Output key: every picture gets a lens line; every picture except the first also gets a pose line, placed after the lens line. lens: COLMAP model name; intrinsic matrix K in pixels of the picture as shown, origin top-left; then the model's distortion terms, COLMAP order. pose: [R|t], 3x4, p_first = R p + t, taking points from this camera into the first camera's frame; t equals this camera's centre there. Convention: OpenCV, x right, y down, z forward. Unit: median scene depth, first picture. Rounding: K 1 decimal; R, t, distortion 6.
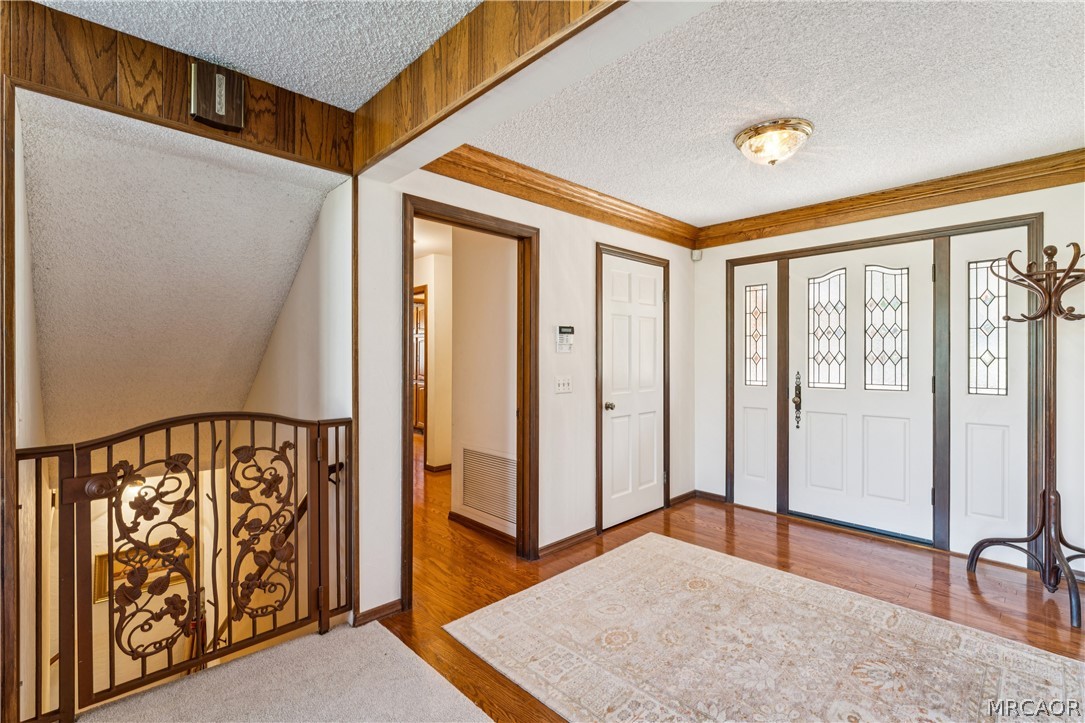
lens RADIAL K [[492.4, 0, 543.9], [0, 492.4, 358.2], [0, 0, 1]] dist [-0.007344, 0.003215]
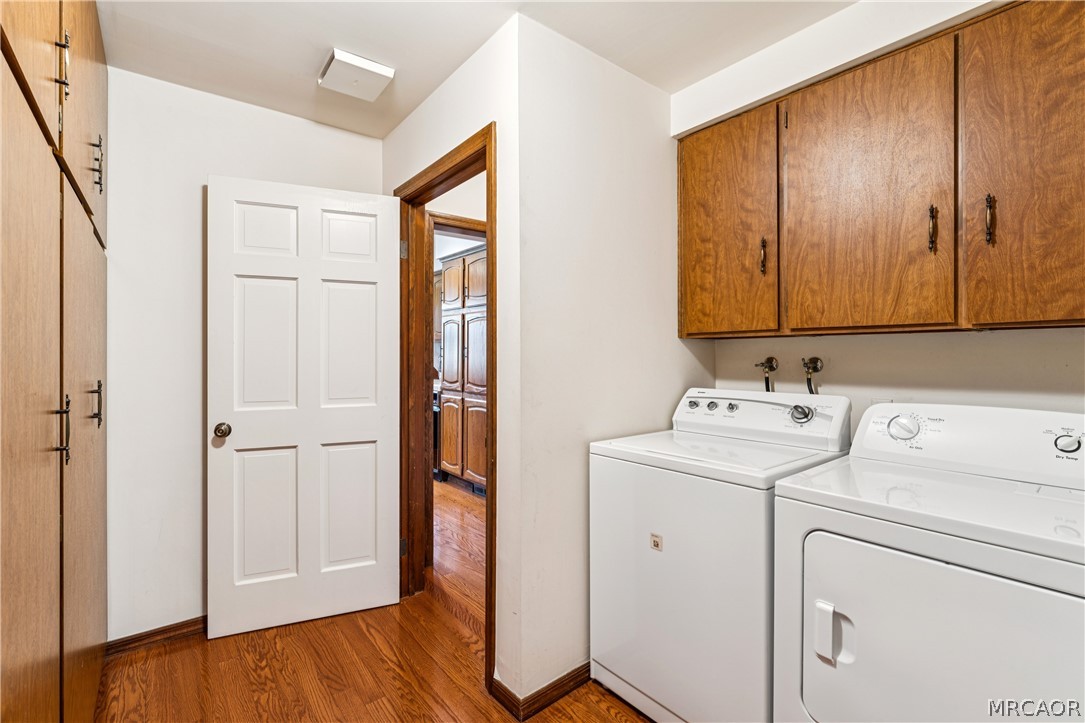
lens RADIAL K [[492.4, 0, 537.2], [0, 492.4, 357.4], [0, 0, 1]] dist [-0.007344, 0.003215]
pose [[0.994846, -0.000035, -0.101400, -0.316652], [0.000710, 0.999978, 0.006630, 0.006008], [0.101398, -0.006668, 0.994824, 1.210598]]
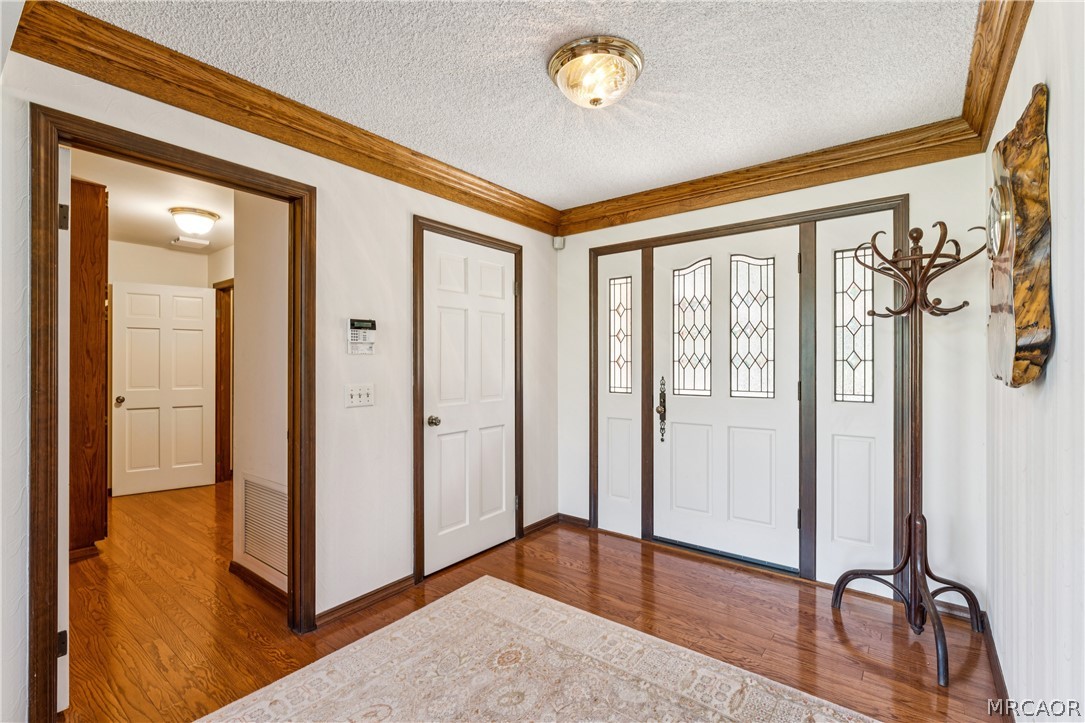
lens RADIAL K [[492.4, 0, 541.3], [0, 492.4, 363.3], [0, 0, 1]] dist [-0.007344, 0.003215]
pose [[0.988939, -0.001386, 0.148313, 0.209524], [0.001339, 0.999999, 0.000422, 0.003711], [-0.148314, -0.000218, 0.988940, 0.202710]]
